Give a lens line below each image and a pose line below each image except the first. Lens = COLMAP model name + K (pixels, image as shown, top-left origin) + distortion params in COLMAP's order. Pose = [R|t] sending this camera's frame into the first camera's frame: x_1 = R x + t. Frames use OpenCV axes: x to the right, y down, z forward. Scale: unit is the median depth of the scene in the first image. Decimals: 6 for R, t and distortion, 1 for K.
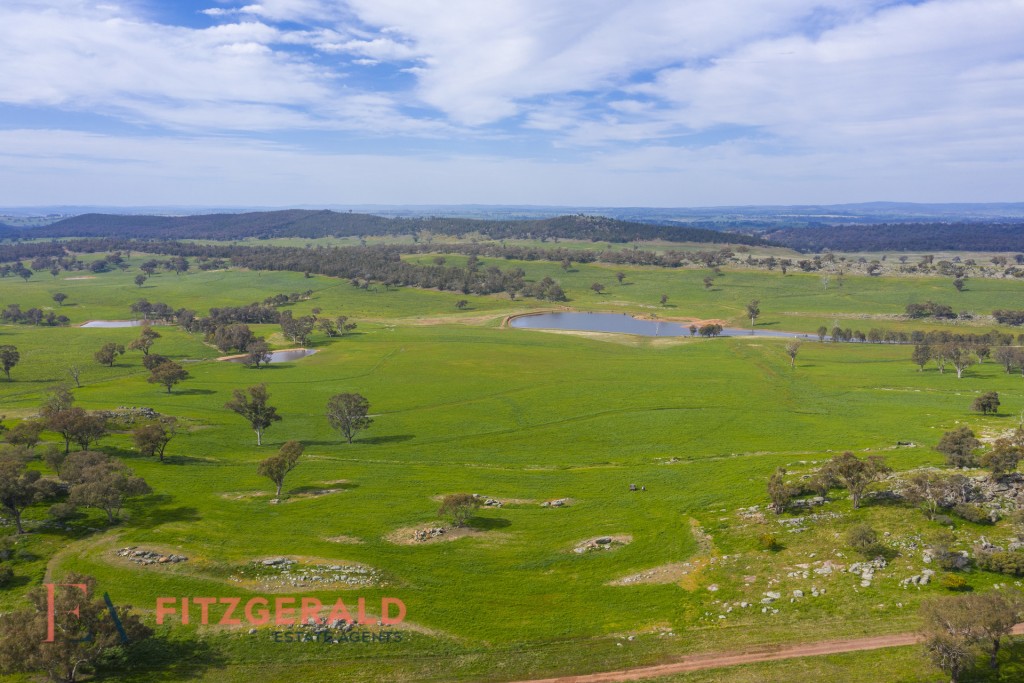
lens RADIAL K [[805.8, 0, 507.4], [0, 805.8, 341.2], [0, 0, 1]] dist [-0.011678, 0.002963]
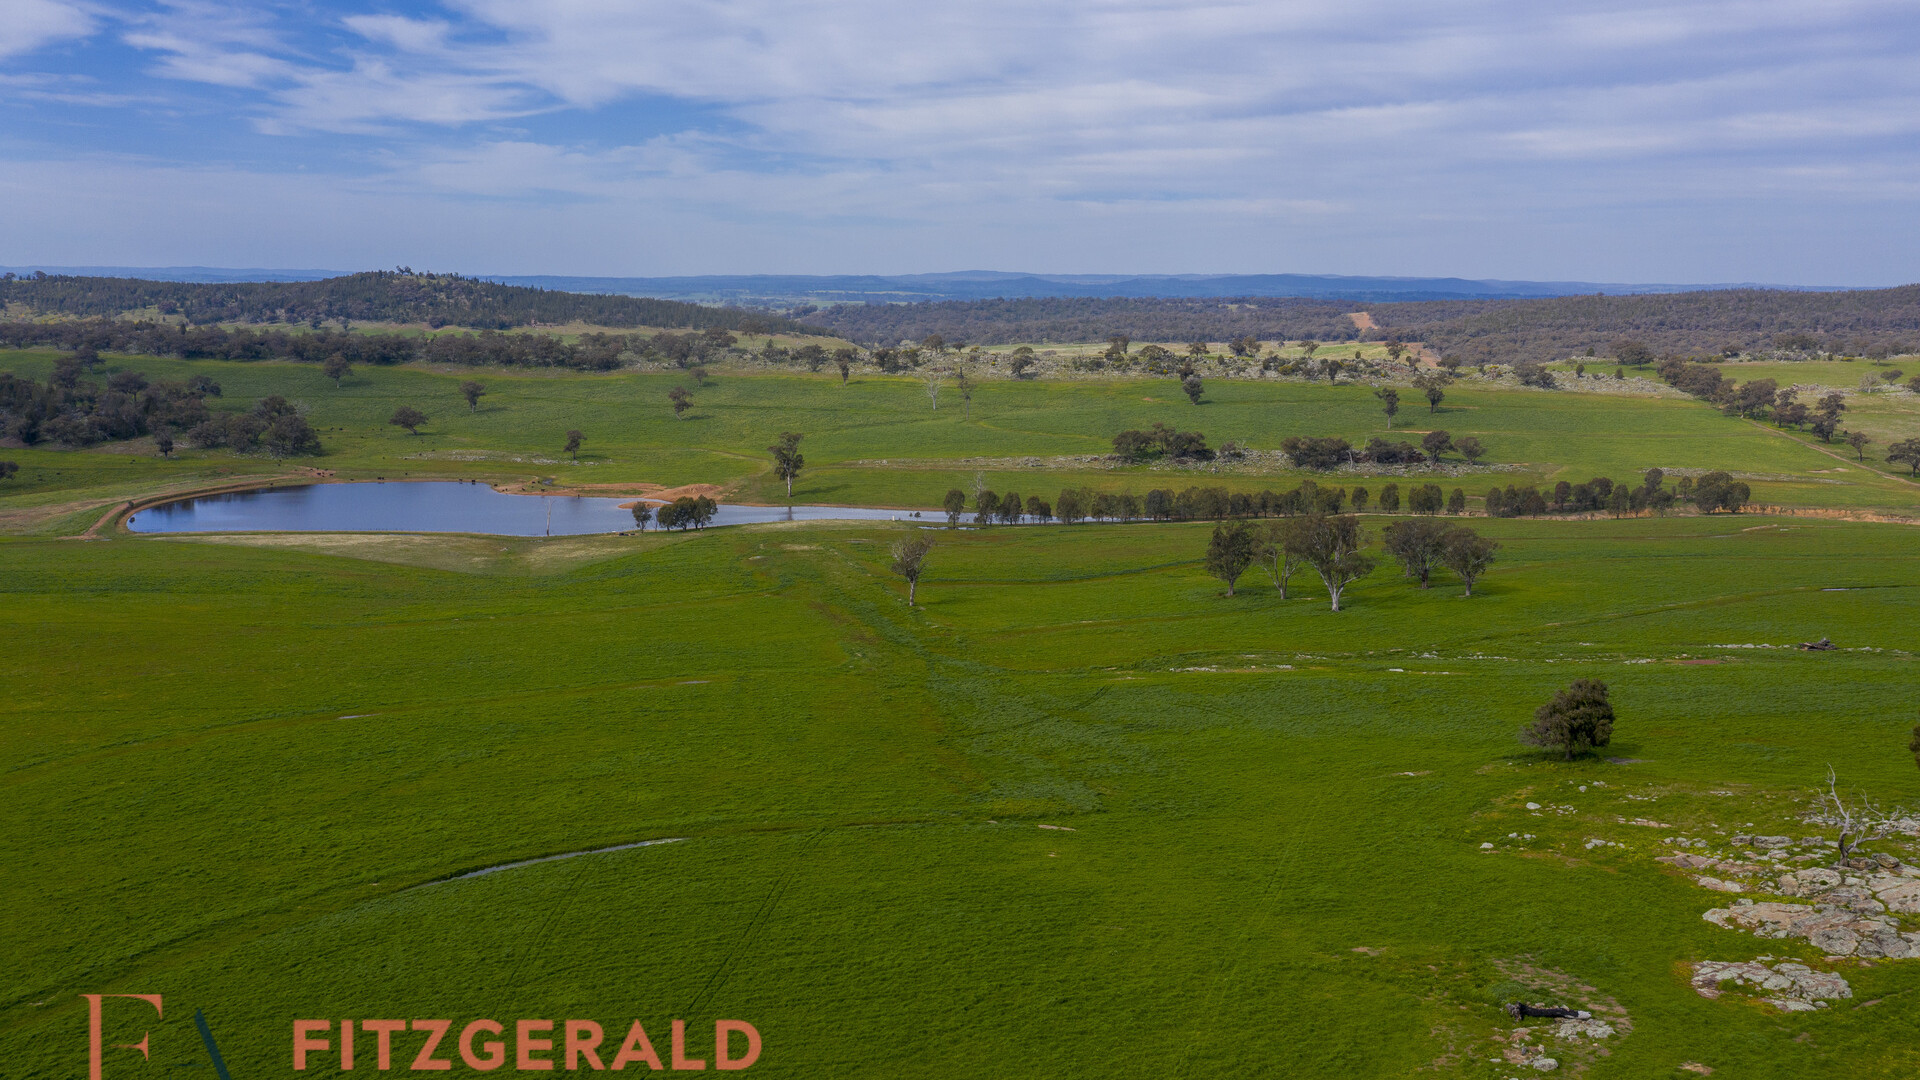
lens RADIAL K [[1539.9, 0, 960.0], [0, 1539.9, 540.0], [0, 0, 1]] dist [-0.001954, -0.003862]
pose [[0.914417, -0.058097, 0.400582, 0.052271], [0.055857, 0.998289, 0.017278, -0.004386], [-0.400900, 0.006576, 0.916098, 0.187635]]
